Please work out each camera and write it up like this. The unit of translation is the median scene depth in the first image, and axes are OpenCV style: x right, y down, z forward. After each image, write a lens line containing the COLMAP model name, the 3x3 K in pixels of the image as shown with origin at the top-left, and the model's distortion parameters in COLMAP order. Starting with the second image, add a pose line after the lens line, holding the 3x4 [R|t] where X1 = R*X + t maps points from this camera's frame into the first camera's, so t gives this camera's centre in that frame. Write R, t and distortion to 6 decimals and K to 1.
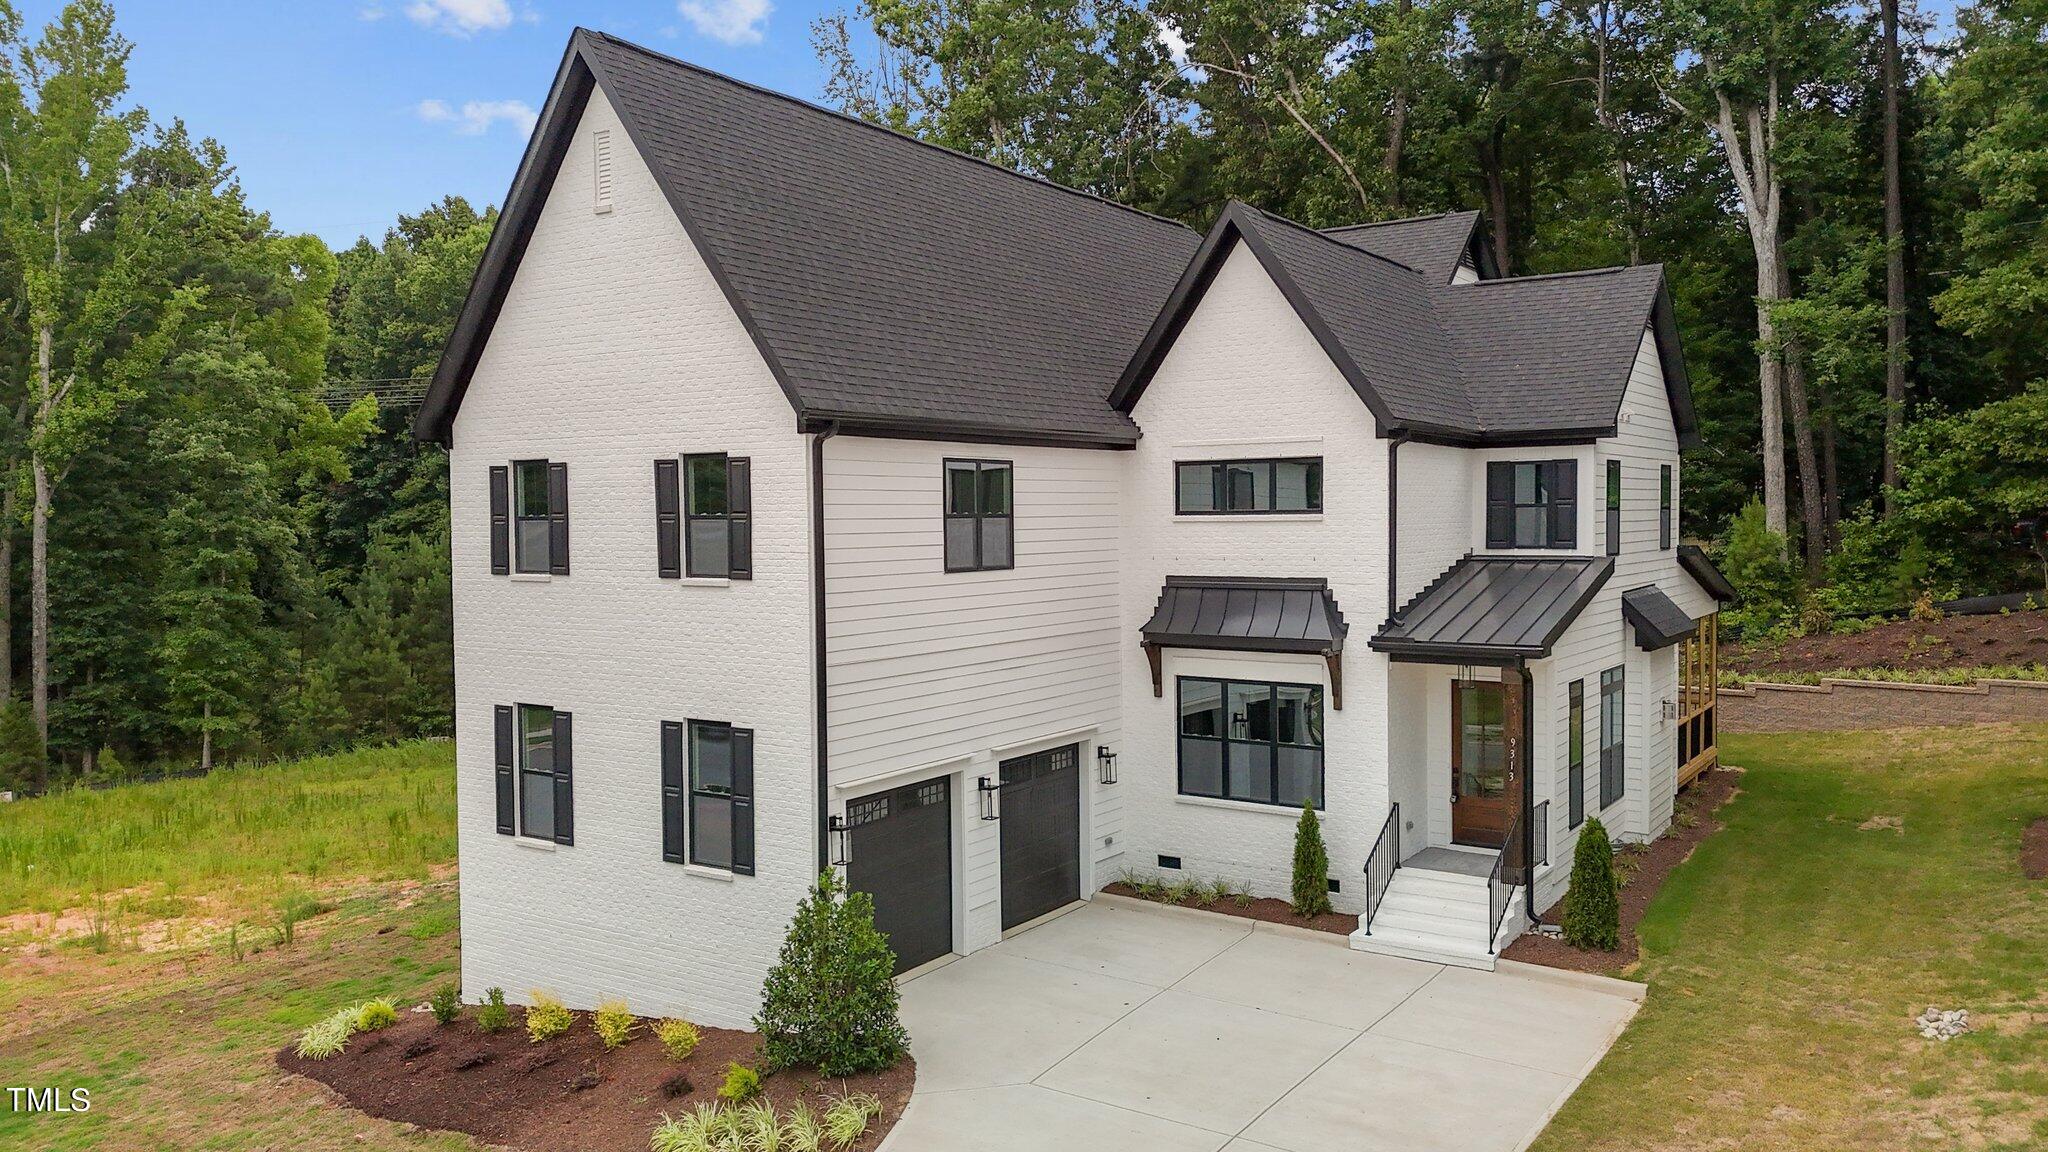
lens RADIAL K [[1492.2, 0, 1018.1], [0, 1492.2, 576.9], [0, 0, 1]] dist [0.067199, -0.021198]
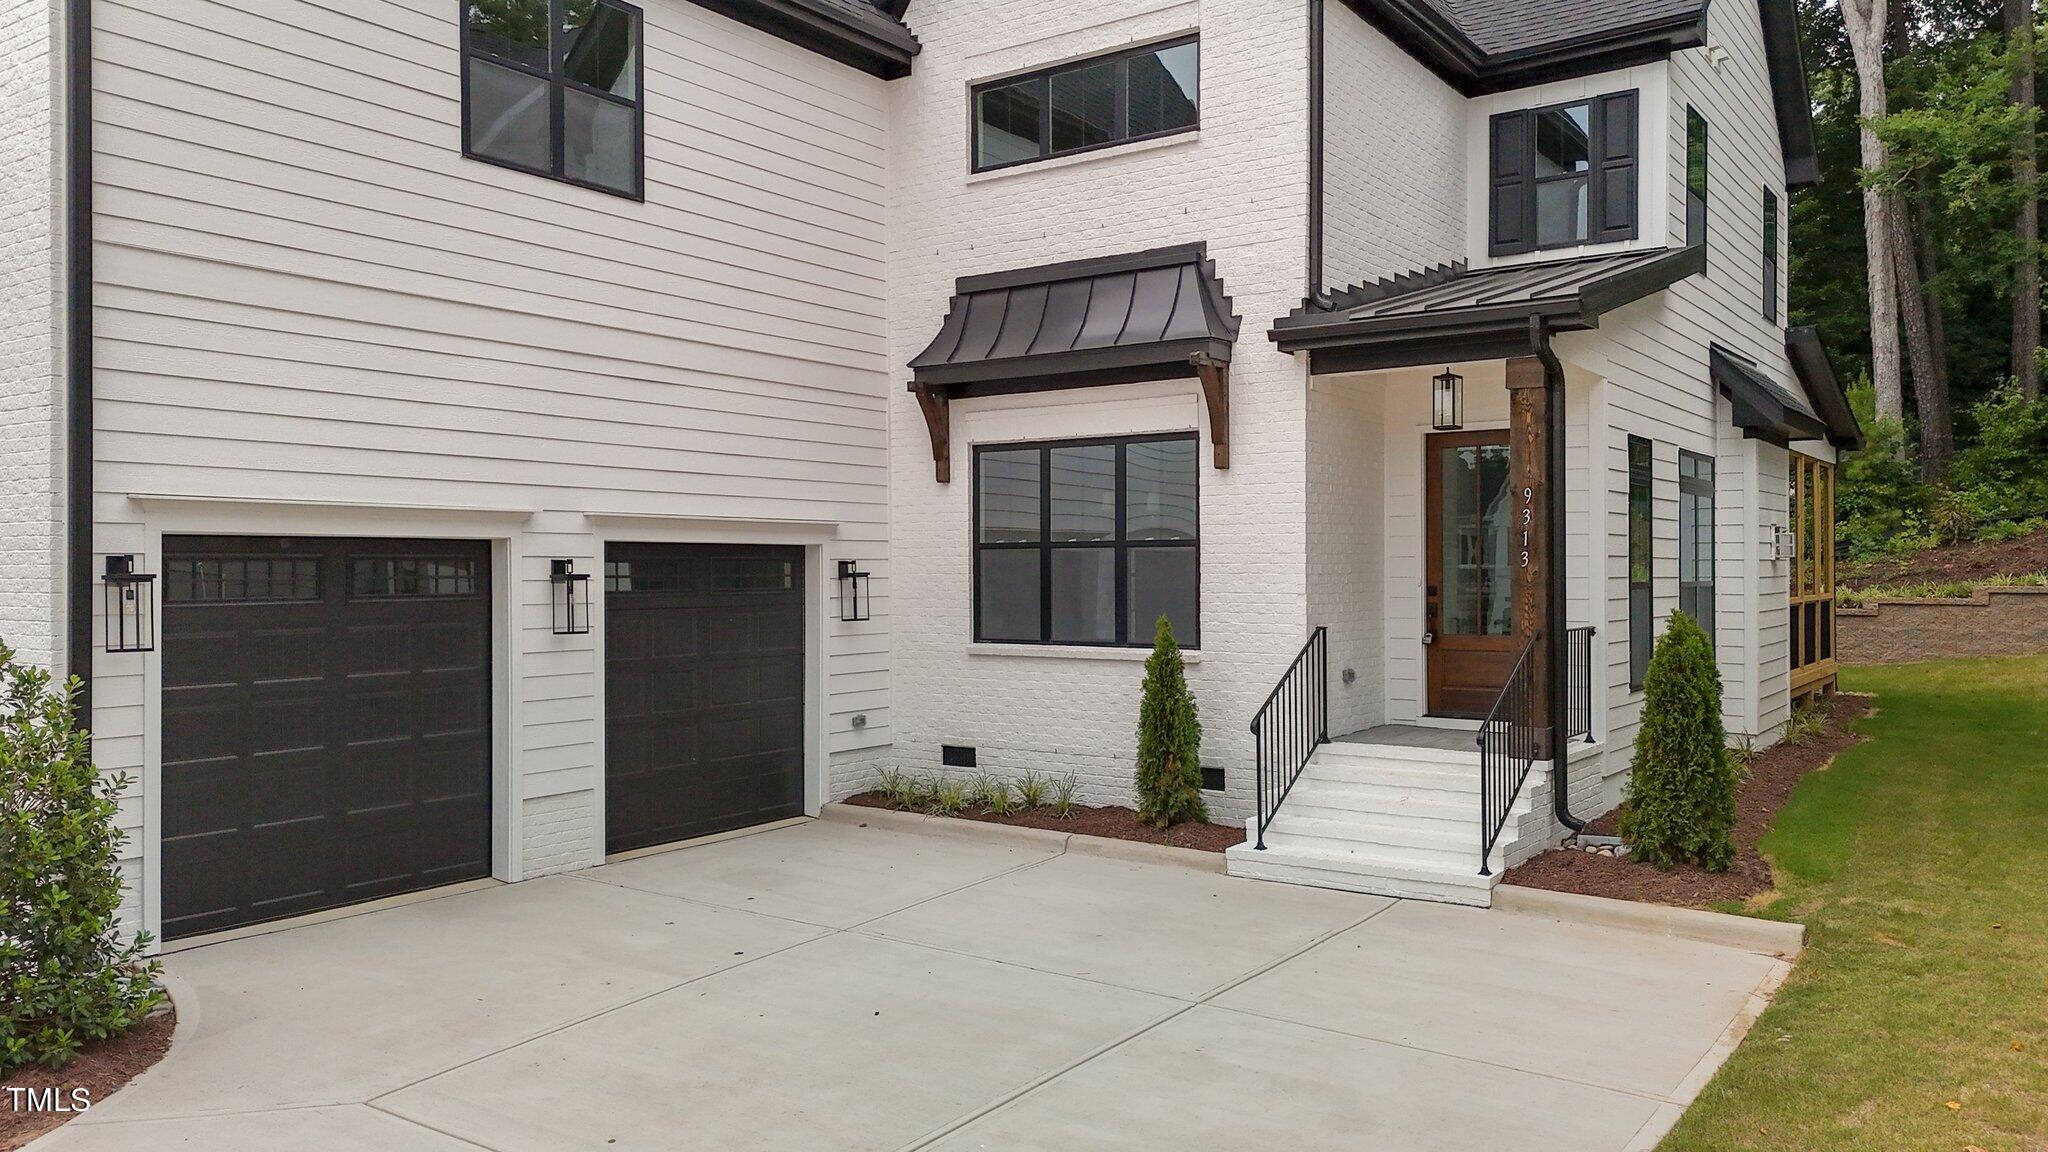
lens RADIAL K [[1492.2, 0, 1026.8], [0, 1492.2, 564.5], [0, 0, 1]] dist [0.067199, -0.021198]
pose [[0.999816, 0.007039, -0.017845, 0.147766], [-0.007913, 0.998749, -0.049368, 0.152873], [0.017475, 0.049500, 0.998621, 0.426450]]
